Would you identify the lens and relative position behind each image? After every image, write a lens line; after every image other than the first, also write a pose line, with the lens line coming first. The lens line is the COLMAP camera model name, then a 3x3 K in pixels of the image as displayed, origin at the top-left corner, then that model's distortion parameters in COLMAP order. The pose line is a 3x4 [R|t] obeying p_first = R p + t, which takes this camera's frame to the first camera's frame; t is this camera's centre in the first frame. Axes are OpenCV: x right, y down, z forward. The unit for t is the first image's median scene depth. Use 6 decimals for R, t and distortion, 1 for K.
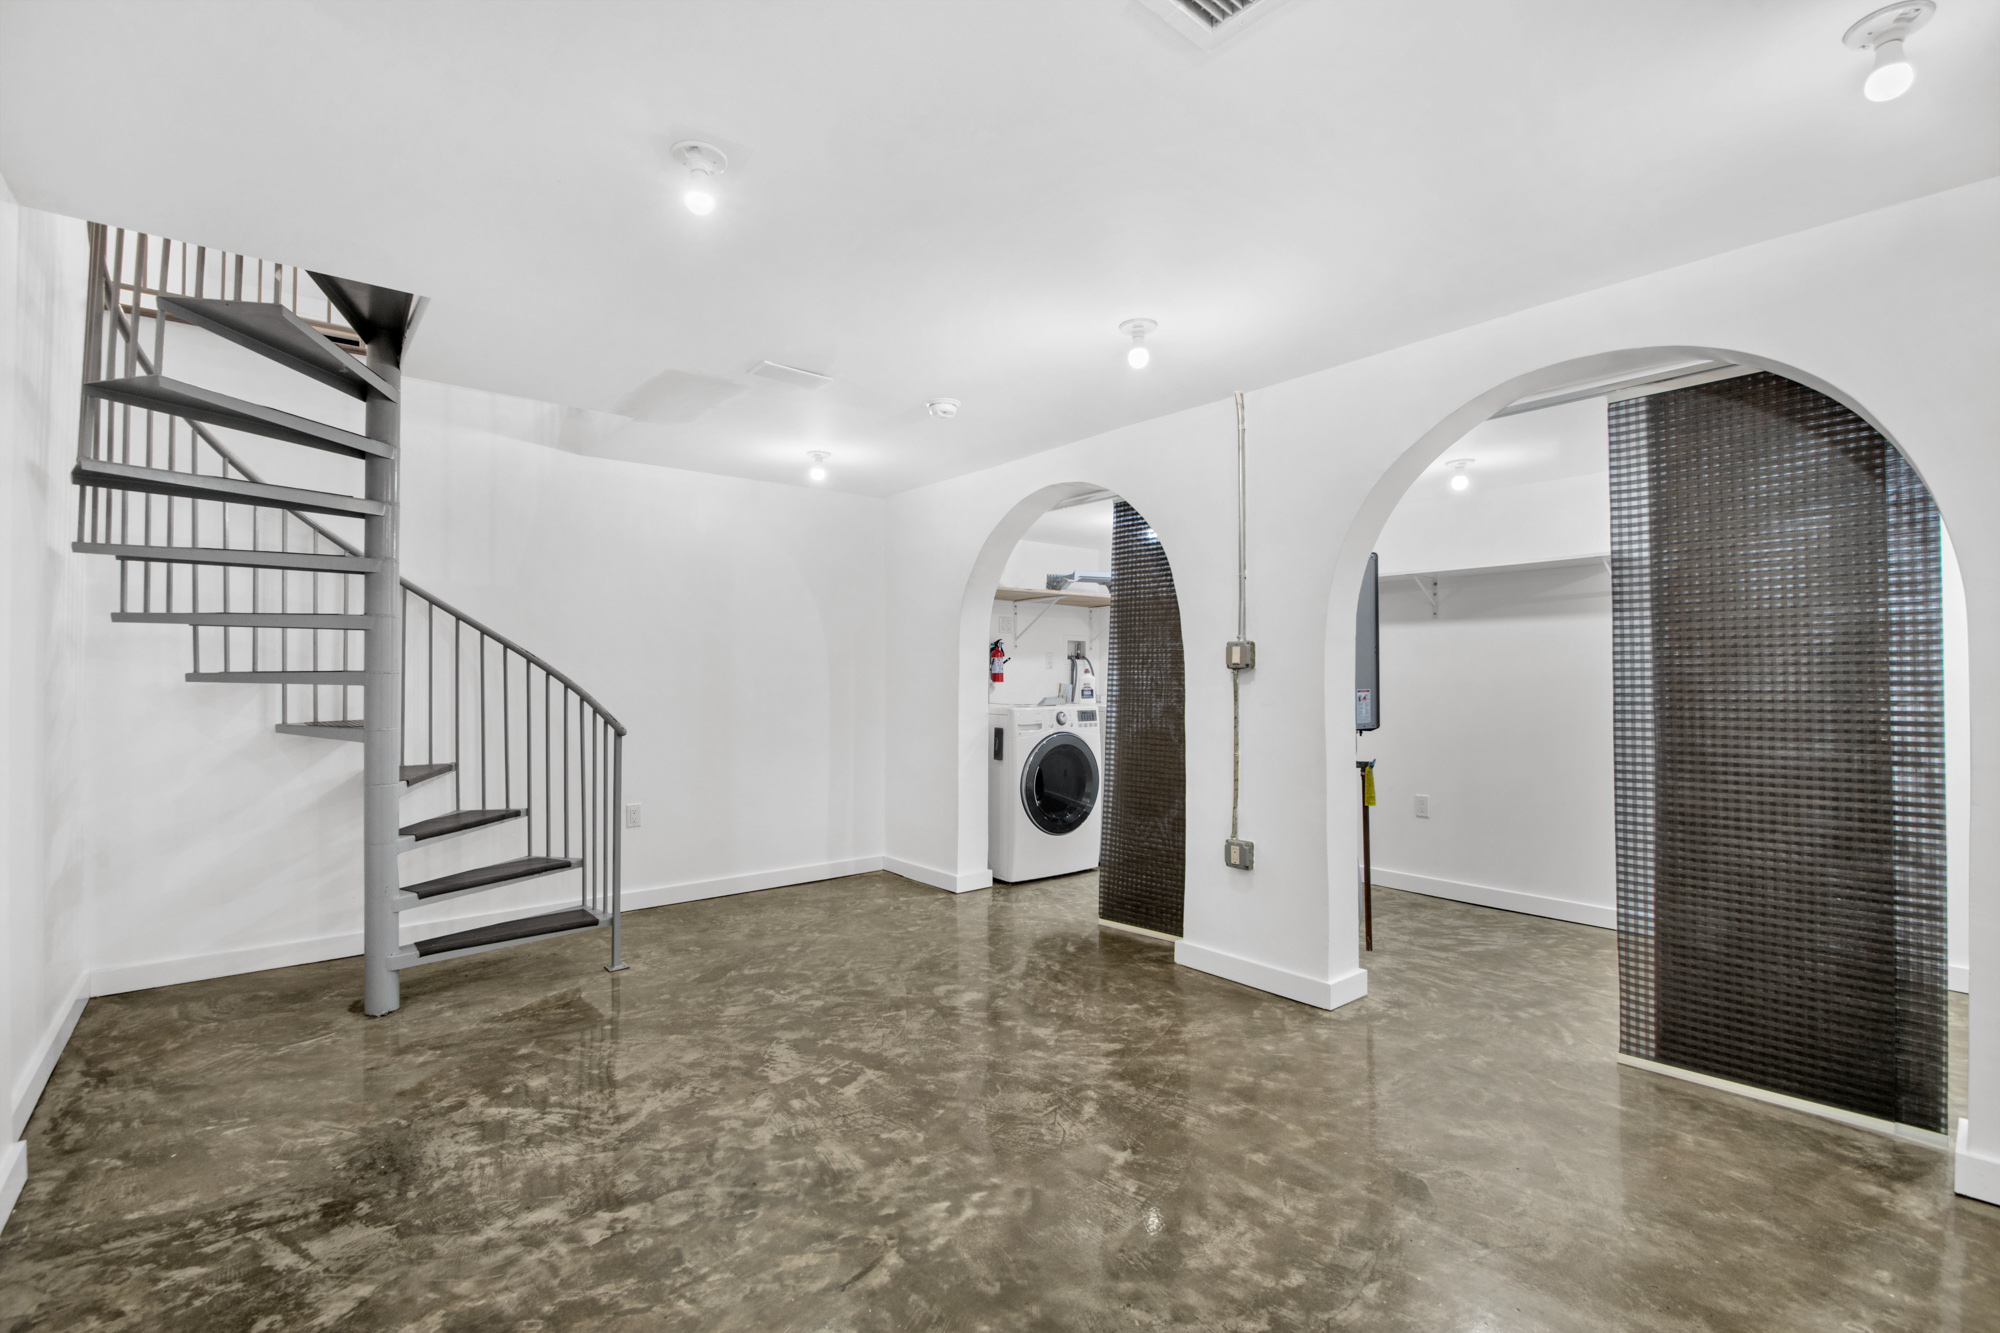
lens RADIAL K [[879.2, 0, 994.0], [0, 879.2, 669.0], [0, 0, 1]] dist [0.016124, -0.018000]
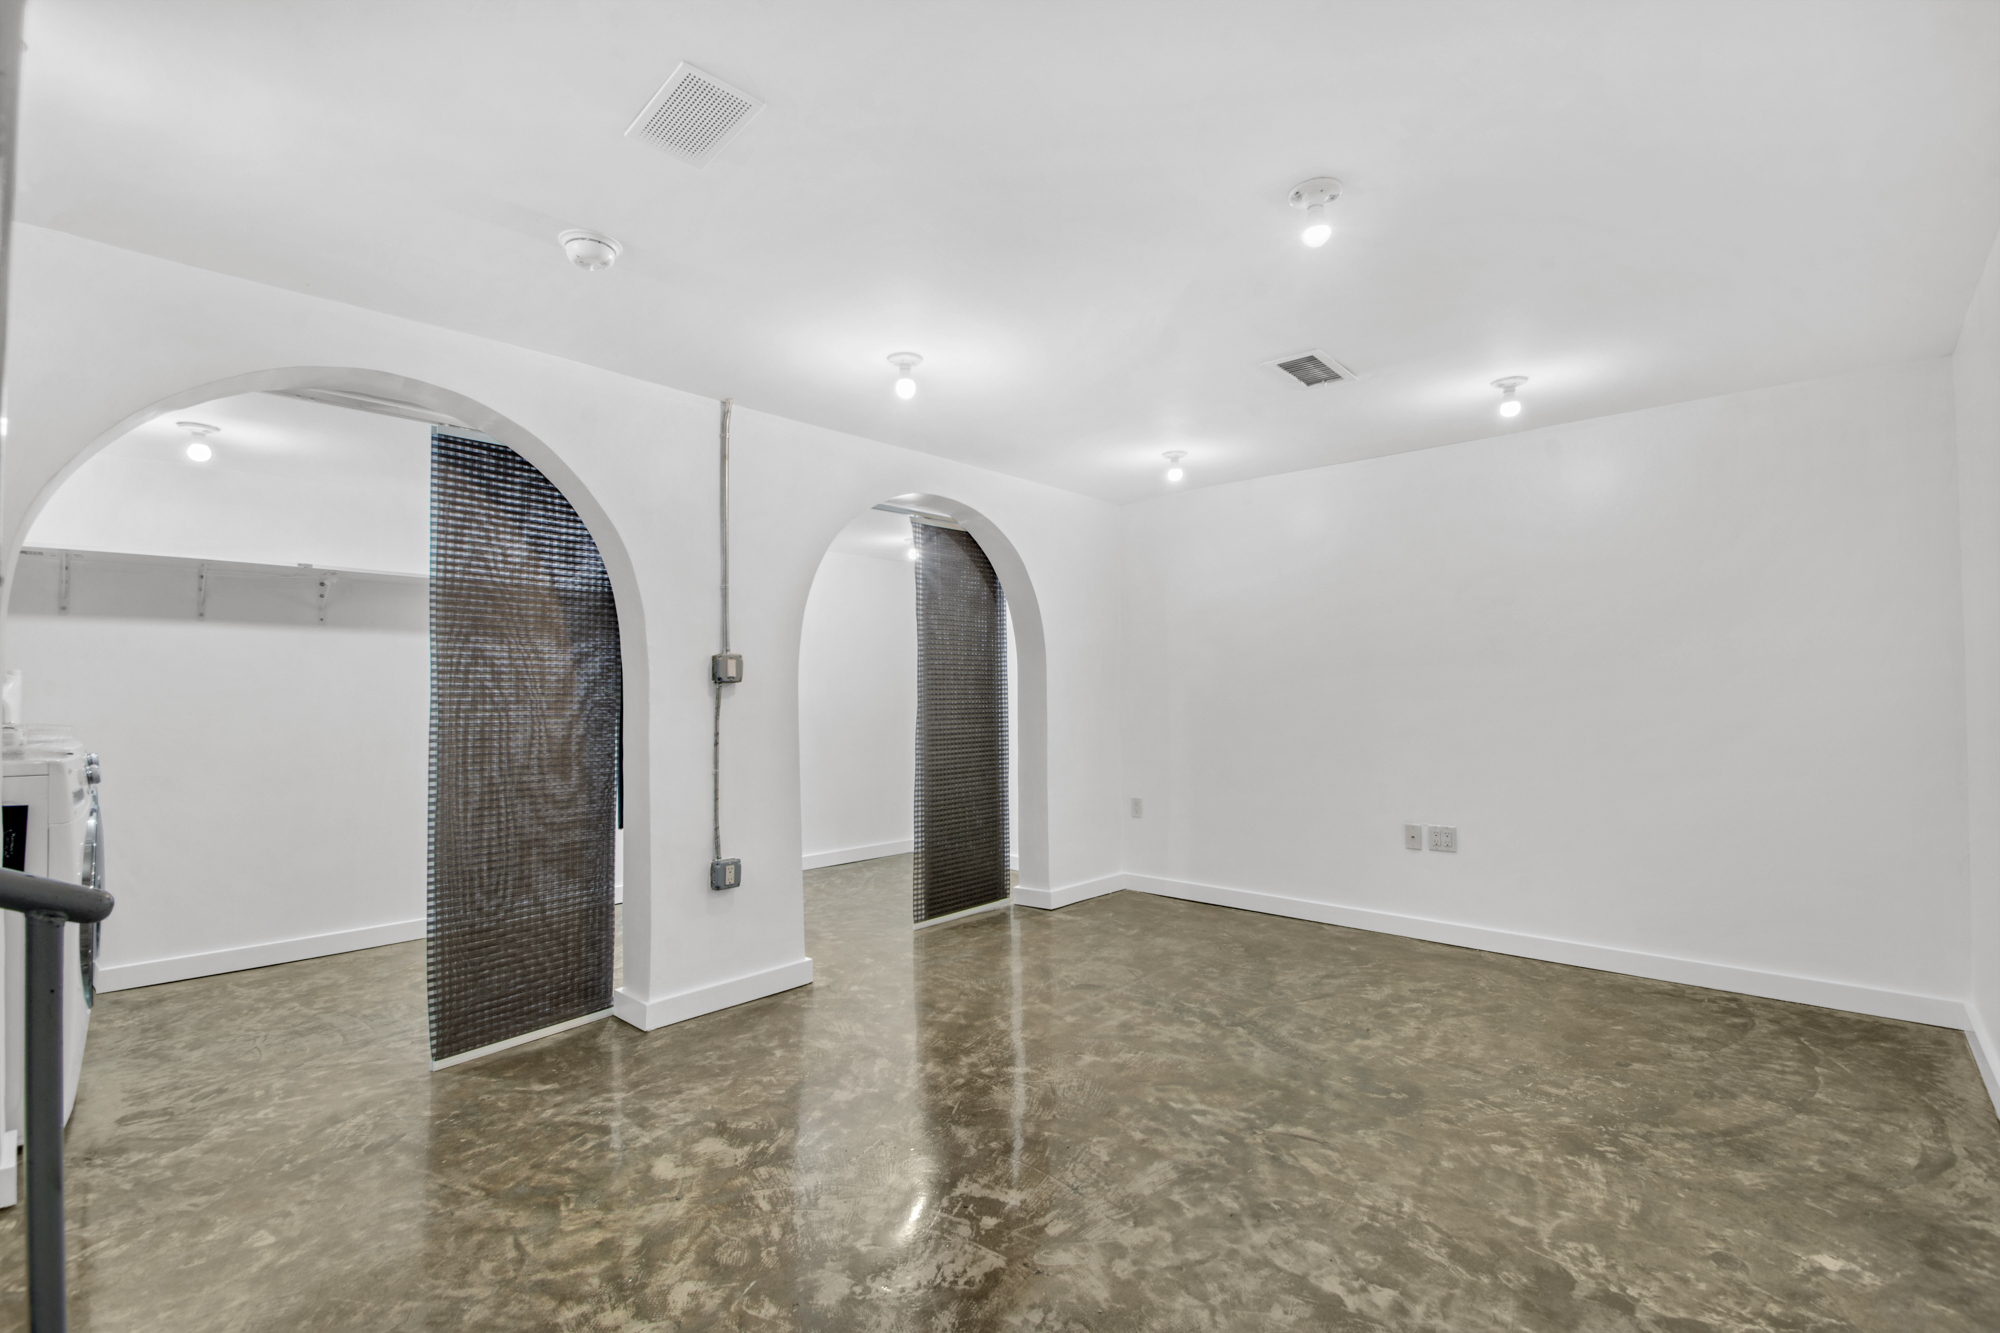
lens RADIAL K [[879.2, 0, 994.0], [0, 879.2, 669.0], [0, 0, 1]] dist [0.016124, -0.018000]
pose [[-0.120552, 0.029818, 0.992259, -0.988427], [-0.001735, 0.999541, -0.030248, 0.018932], [-0.992706, -0.005368, -0.120445, 1.127039]]
